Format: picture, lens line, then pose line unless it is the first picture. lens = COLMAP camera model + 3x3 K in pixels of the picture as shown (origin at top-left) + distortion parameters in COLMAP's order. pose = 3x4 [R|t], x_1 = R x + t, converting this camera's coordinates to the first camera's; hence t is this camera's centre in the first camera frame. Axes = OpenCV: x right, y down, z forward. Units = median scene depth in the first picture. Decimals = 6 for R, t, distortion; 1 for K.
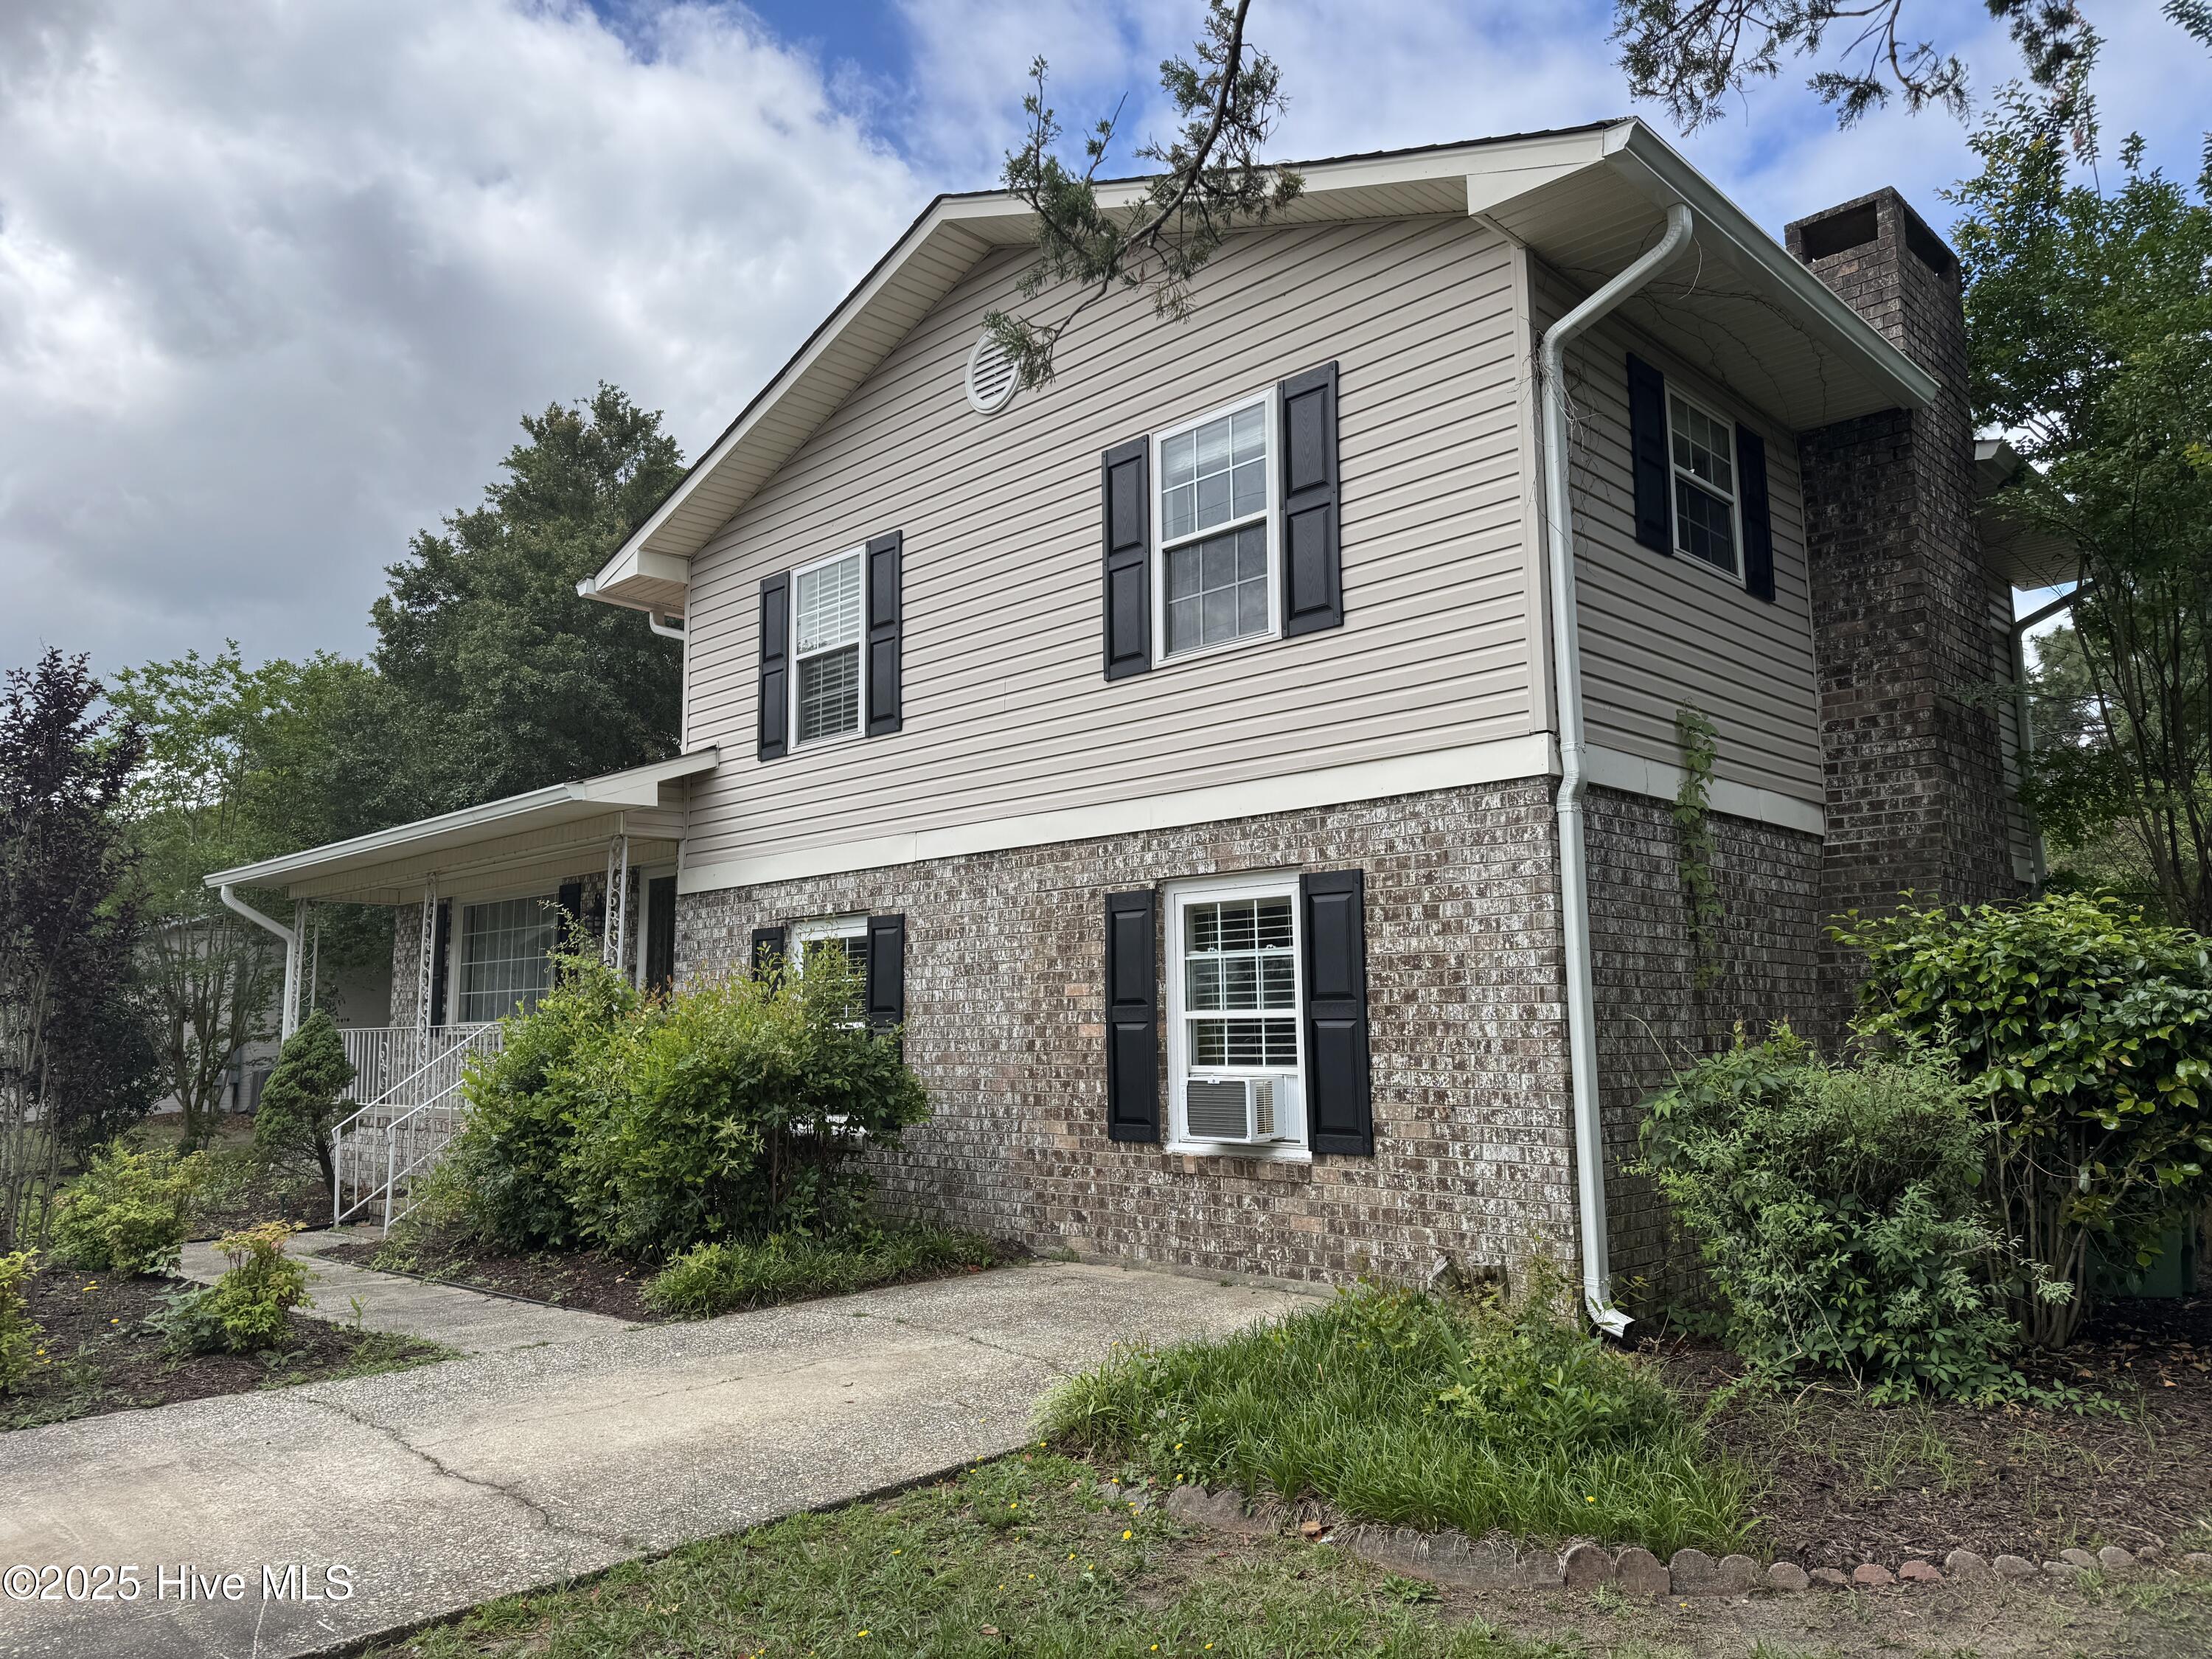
lens RADIAL K [[1526.8, 0, 1112.8], [0, 1526.8, 846.4], [0, 0, 1]] dist [0.185339, -0.336984]
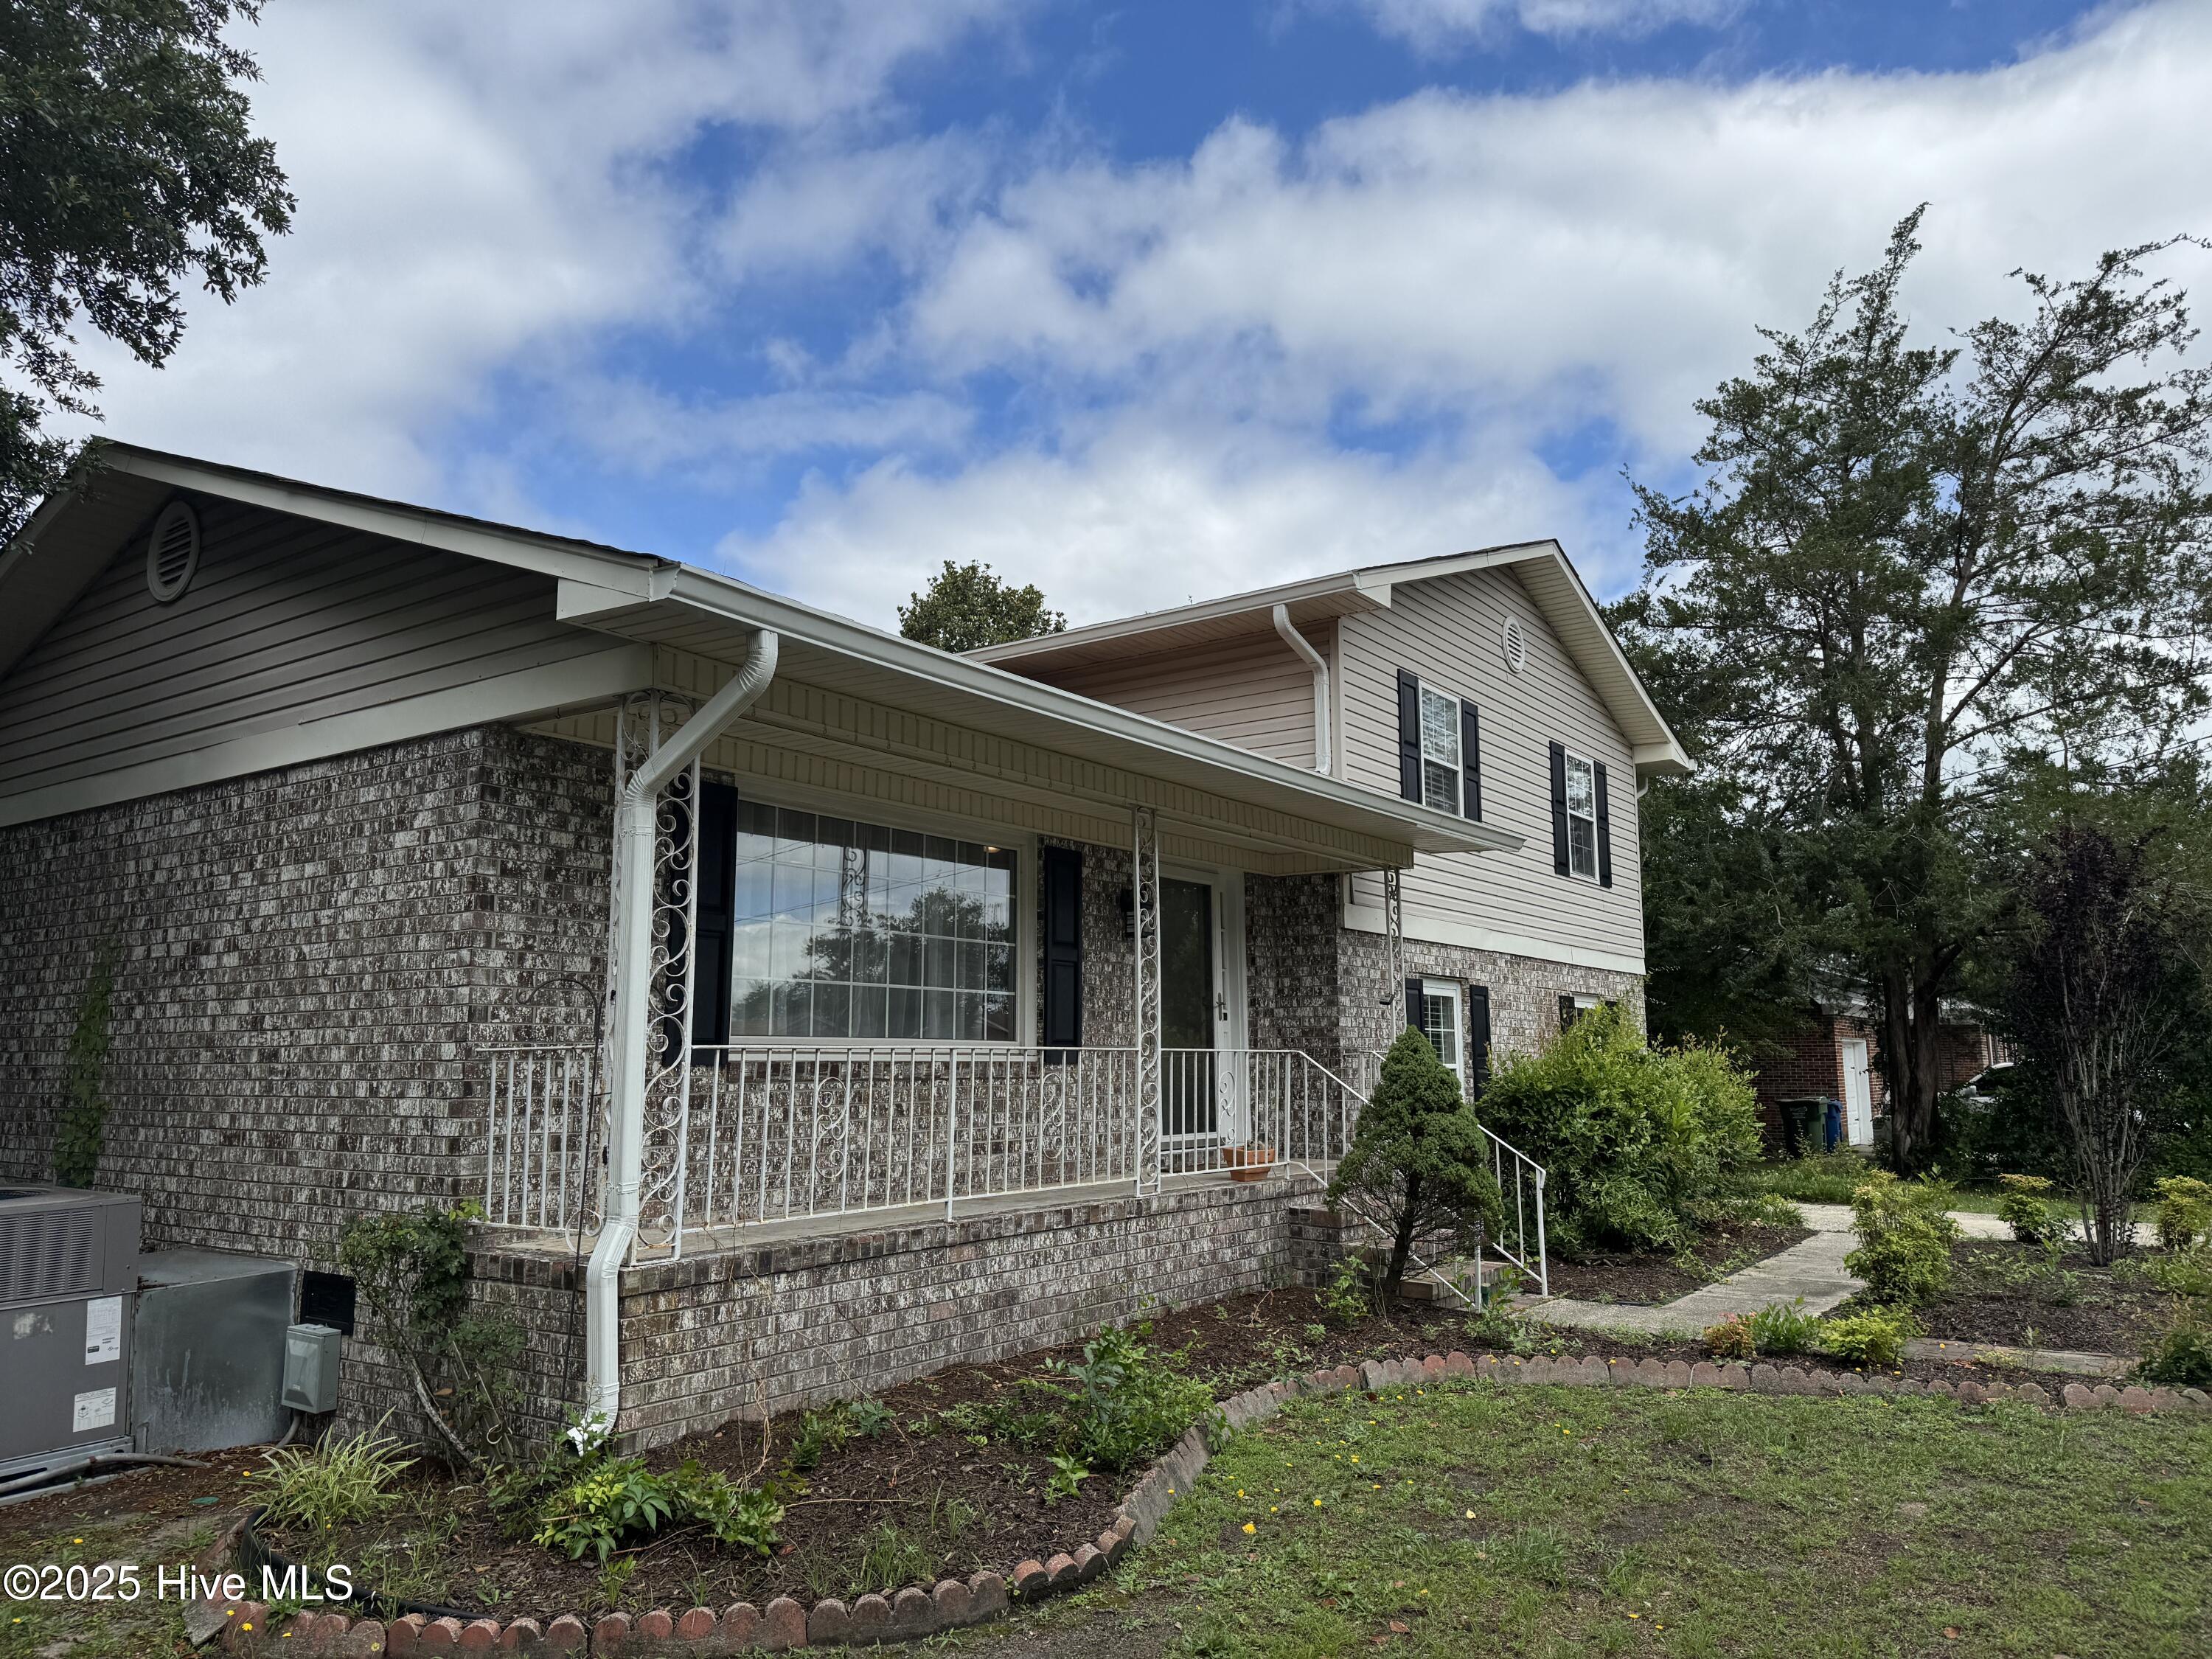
lens RADIAL K [[1526.8, 0, 1112.8], [0, 1526.8, 846.4], [0, 0, 1]] dist [0.185339, -0.336984]
pose [[-0.129805, 0.153486, 0.979588, -1.814676], [-0.124865, 0.977551, -0.169712, 0.243795], [-0.983646, -0.144345, -0.107726, 1.847640]]
